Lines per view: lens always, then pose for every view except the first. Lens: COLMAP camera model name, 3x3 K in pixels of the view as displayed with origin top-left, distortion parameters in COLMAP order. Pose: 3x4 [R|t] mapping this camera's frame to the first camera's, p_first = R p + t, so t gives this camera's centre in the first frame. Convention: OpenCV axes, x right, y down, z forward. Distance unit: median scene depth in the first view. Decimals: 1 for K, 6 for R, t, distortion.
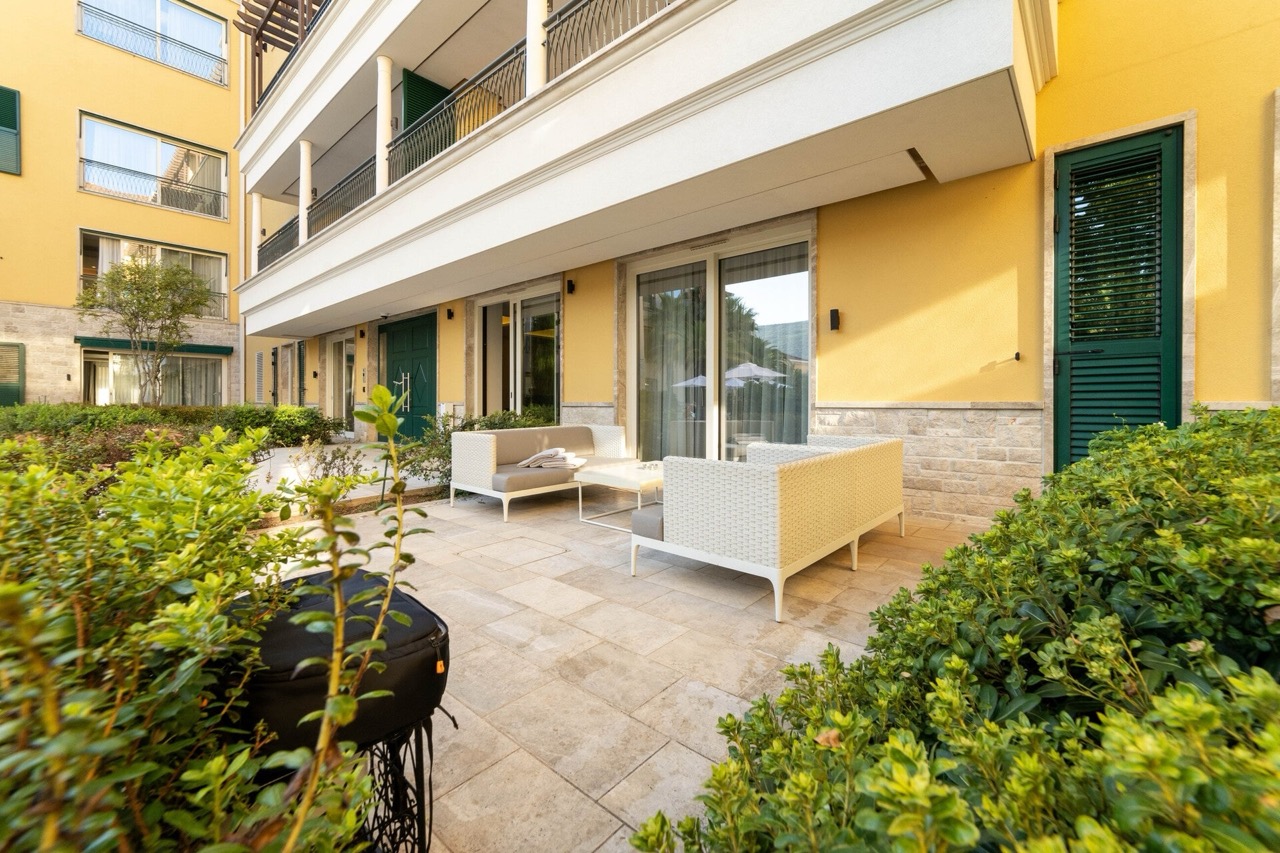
lens RADIAL K [[510.0, 0, 652.3], [0, 510.0, 403.0], [0, 0, 1]] dist [-0.010856, 0.002649]
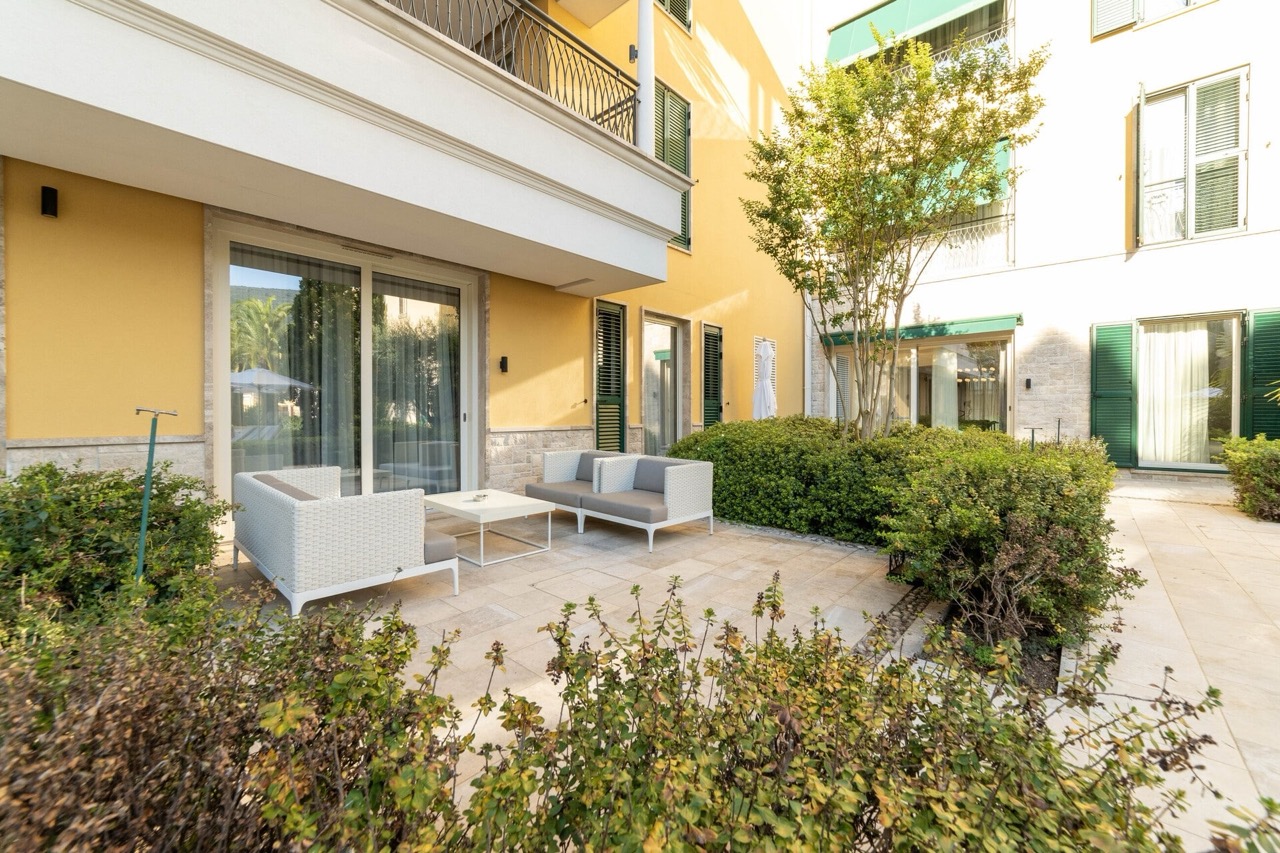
lens RADIAL K [[510.0, 0, 635.6], [0, 510.0, 418.9], [0, 0, 1]] dist [-0.010856, 0.002649]
pose [[0.005215, -0.011604, 0.999919, -1.073866], [0.002200, 0.999930, 0.011593, -0.043293], [-0.999984, 0.002139, 0.005240, 0.741218]]
